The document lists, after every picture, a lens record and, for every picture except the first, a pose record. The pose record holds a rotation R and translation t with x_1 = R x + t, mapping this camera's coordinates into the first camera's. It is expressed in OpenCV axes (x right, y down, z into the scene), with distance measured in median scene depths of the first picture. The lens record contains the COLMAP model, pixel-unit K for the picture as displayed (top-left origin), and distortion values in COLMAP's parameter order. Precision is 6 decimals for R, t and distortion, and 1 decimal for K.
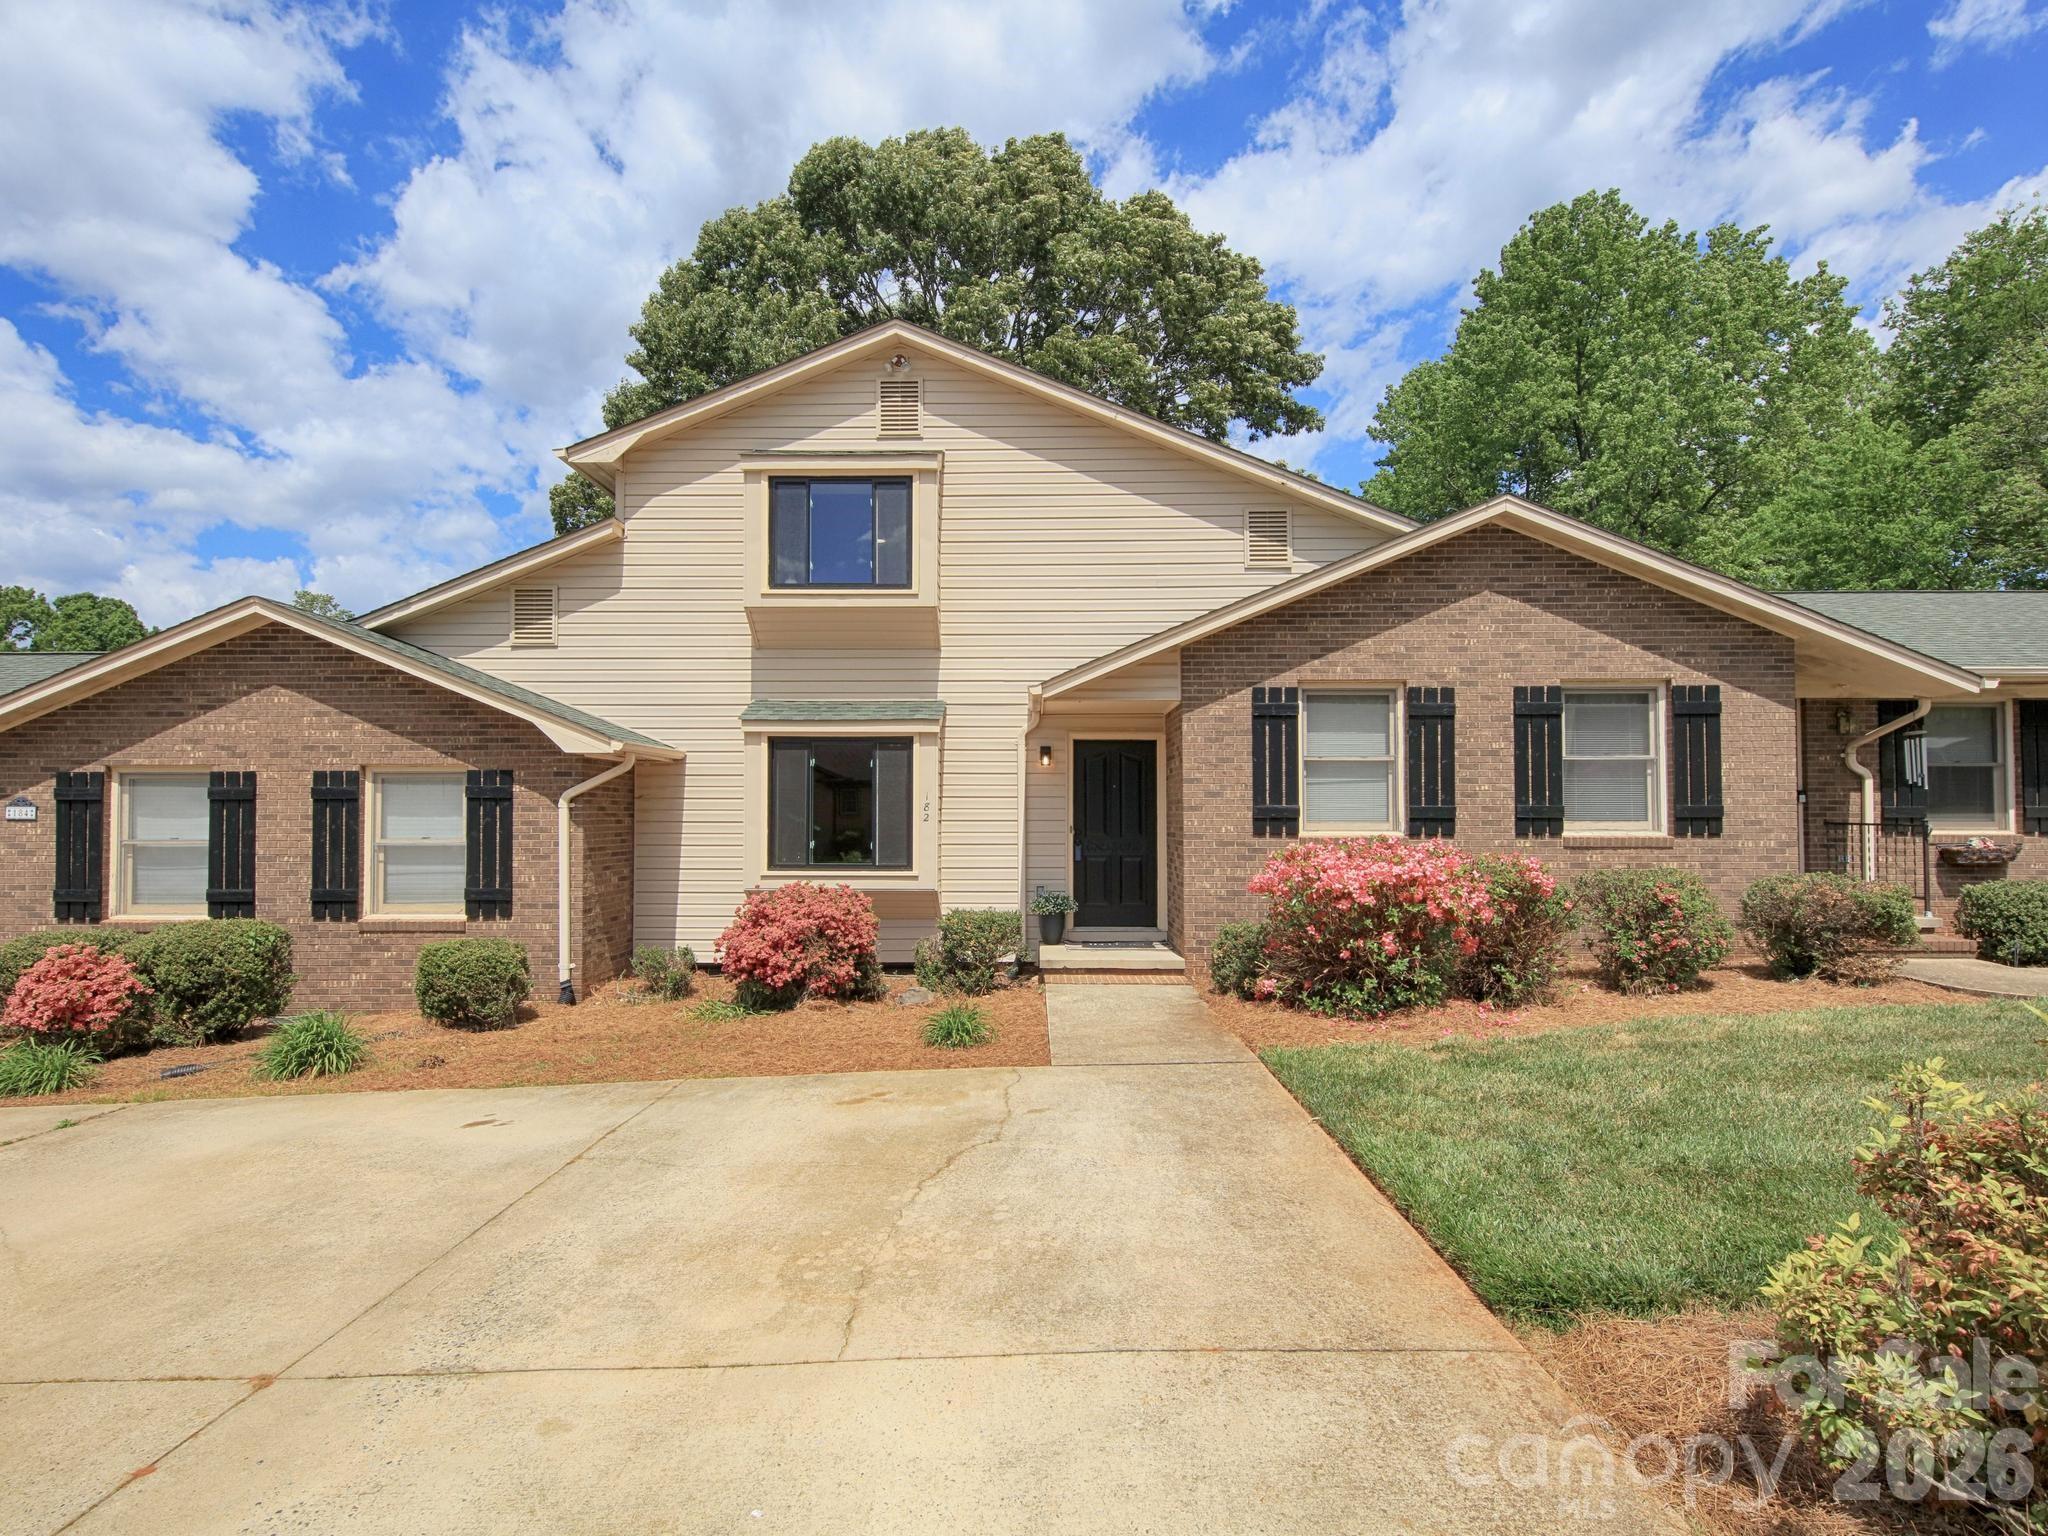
lens RADIAL K [[1010.4, 0, 1023.0], [0, 1010.4, 788.0], [0, 0, 1]] dist [0.024803, -0.014356]
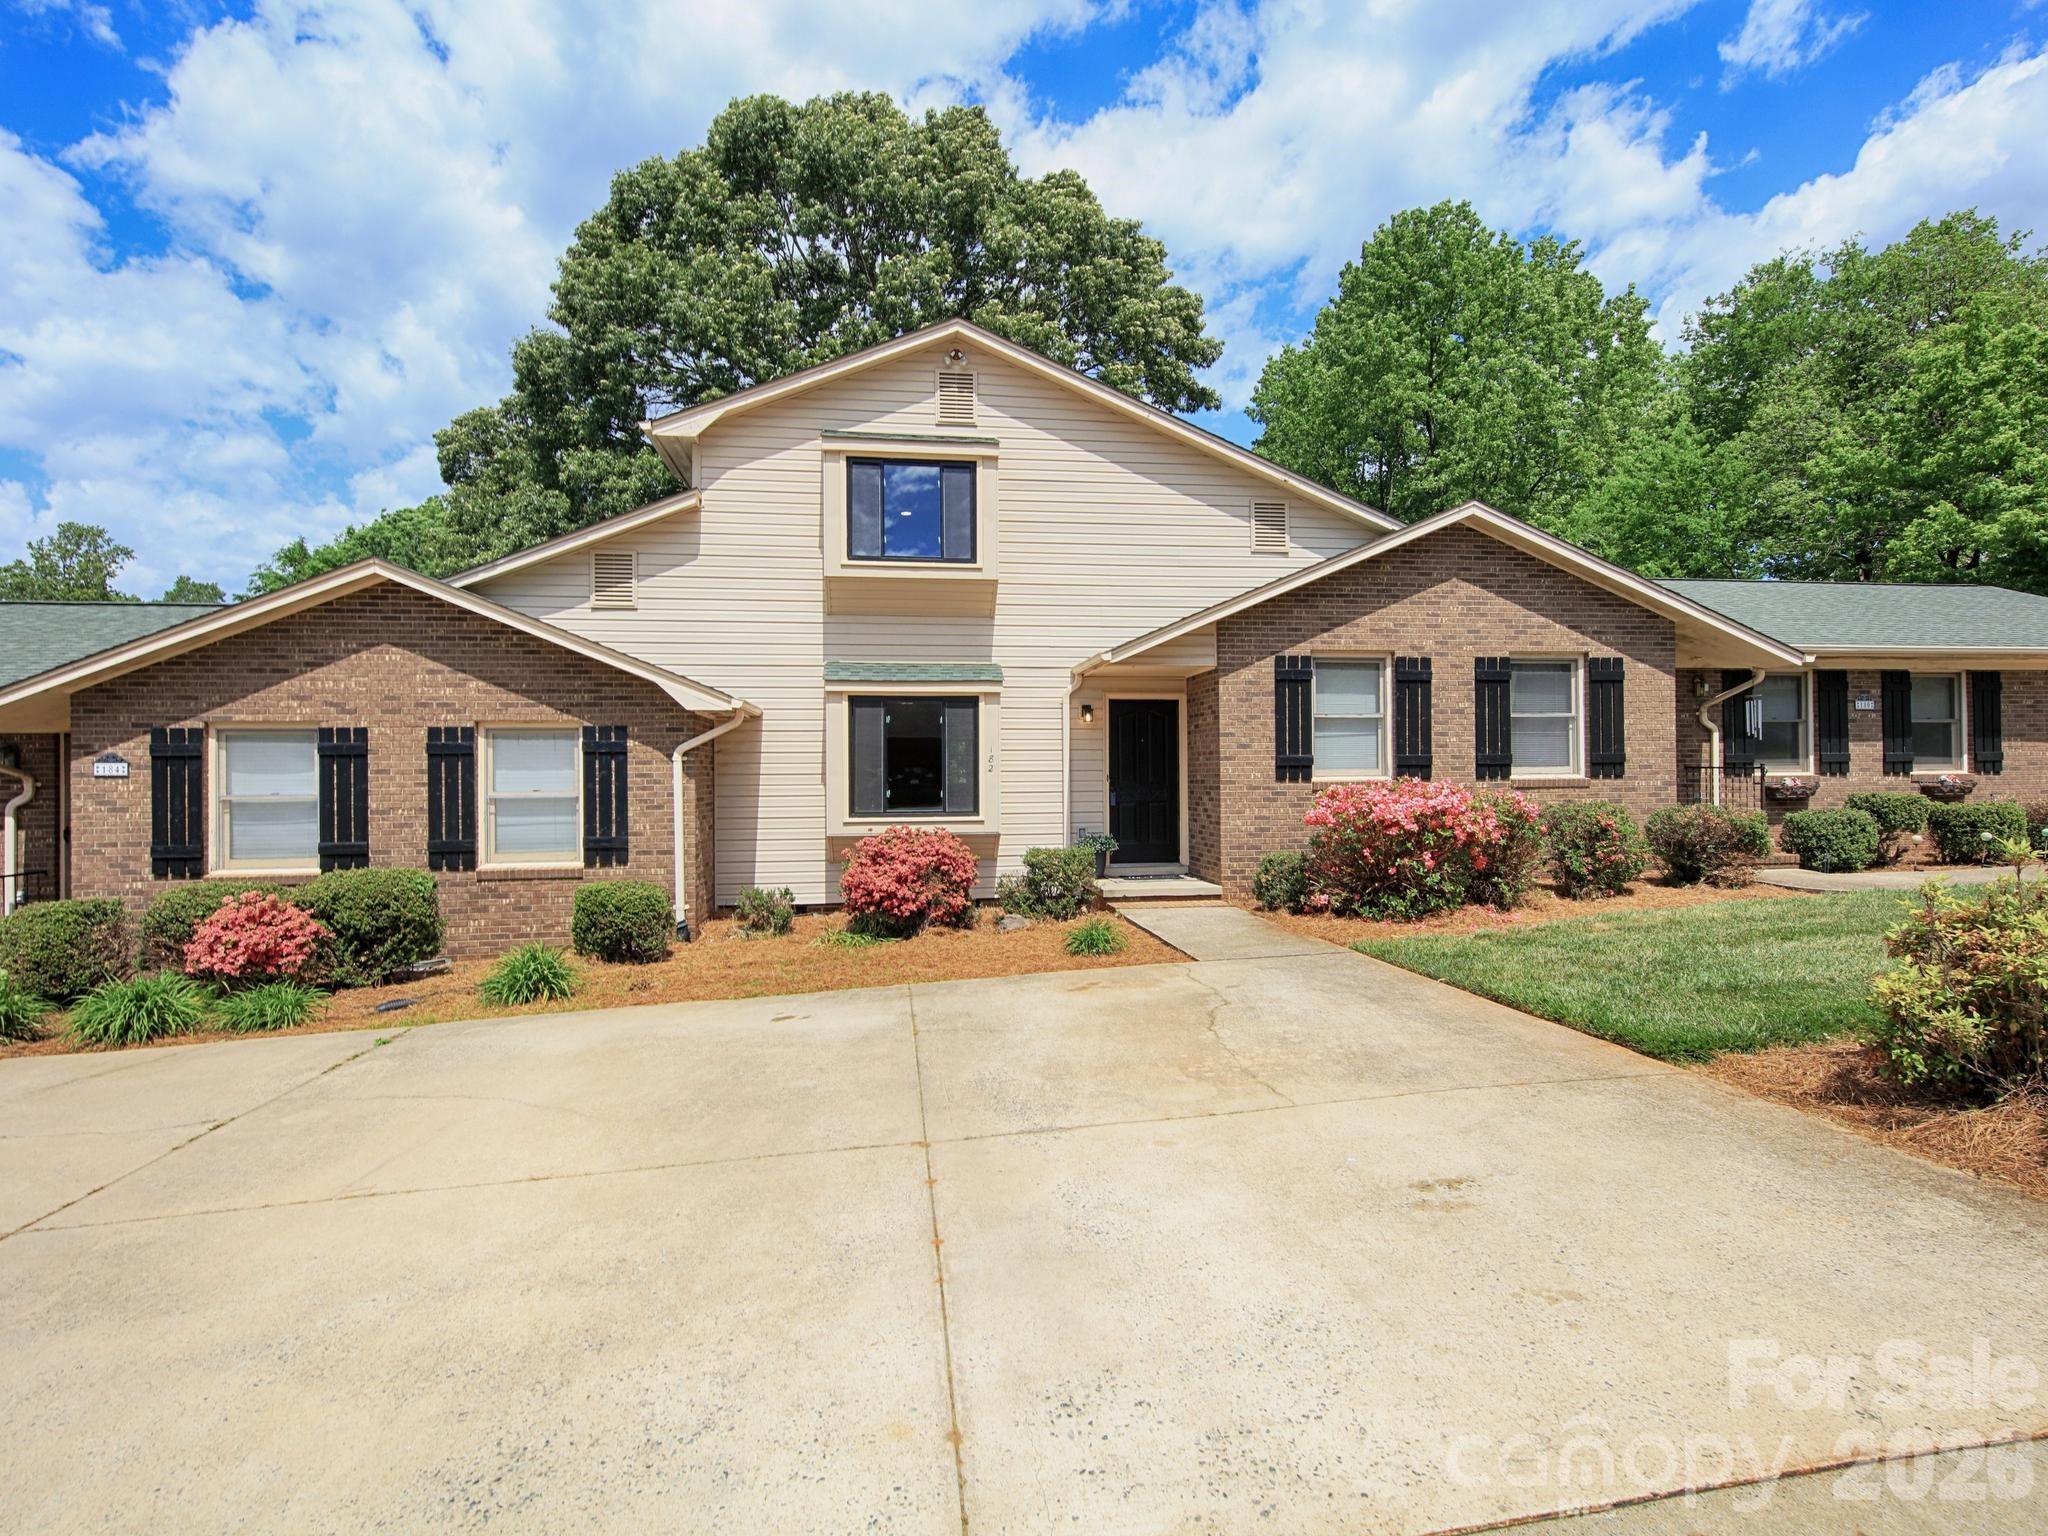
lens RADIAL K [[1039.3, 0, 1024.0], [0, 1039.3, 768.0], [0, 0, 1]] dist [0.019197, -0.000414]
pose [[0.984976, -0.007912, 0.172513, -0.271774], [0.004532, 0.999790, 0.019982, 0.006346], [-0.172635, -0.018900, 0.984805, -0.149244]]
